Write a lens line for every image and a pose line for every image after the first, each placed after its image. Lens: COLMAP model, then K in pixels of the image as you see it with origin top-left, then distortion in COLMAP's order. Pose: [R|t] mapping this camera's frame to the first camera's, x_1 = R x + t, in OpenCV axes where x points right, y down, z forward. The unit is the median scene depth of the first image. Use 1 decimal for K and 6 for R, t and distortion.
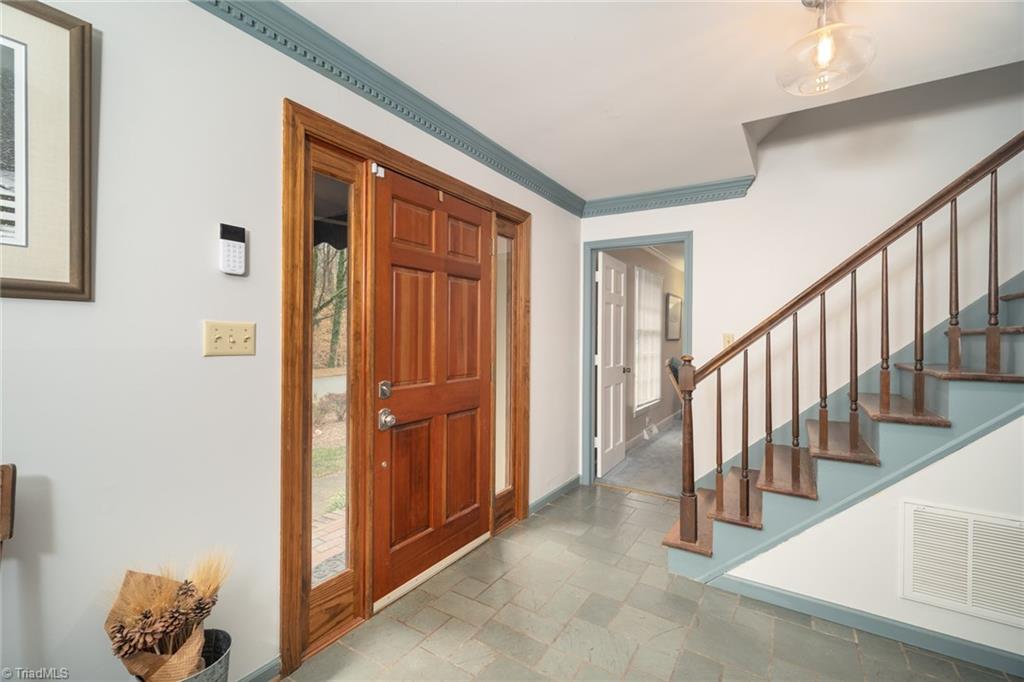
lens RADIAL K [[440.3, 0, 511.4], [0, 440.3, 337.8], [0, 0, 1]] dist [0.000801, 0.000553]
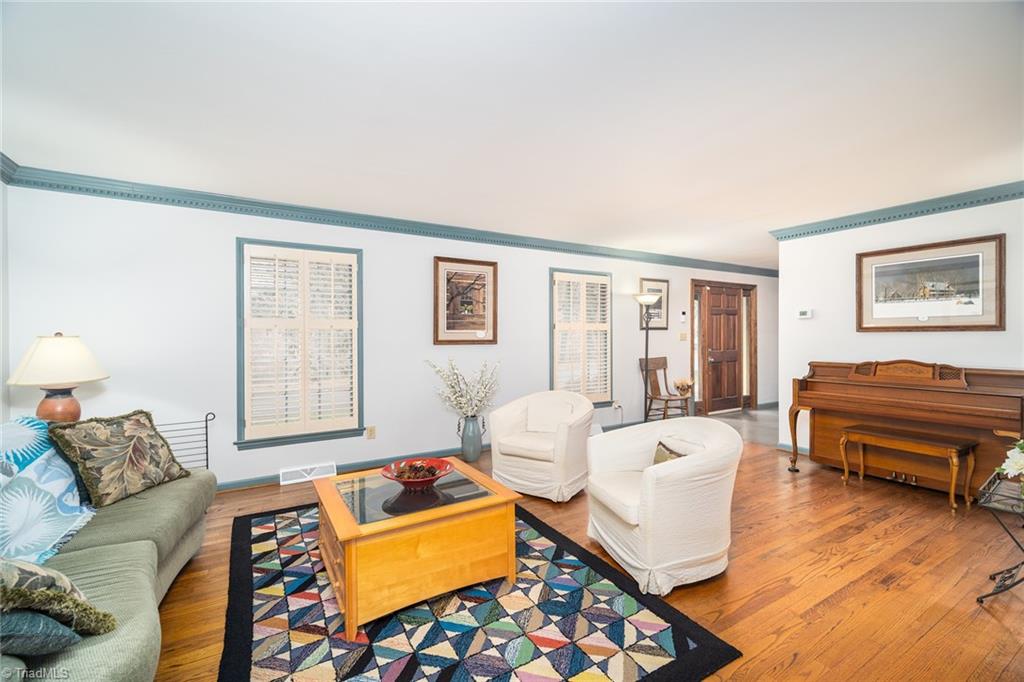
lens RADIAL K [[440.3, 0, 511.4], [0, 440.3, 337.8], [0, 0, 1]] dist [0.000801, 0.000553]
pose [[0.899913, -0.010792, -0.435936, -0.159891], [0.010291, 0.999941, -0.003511, 0.008021], [0.435948, -0.001327, 0.899971, -2.381626]]
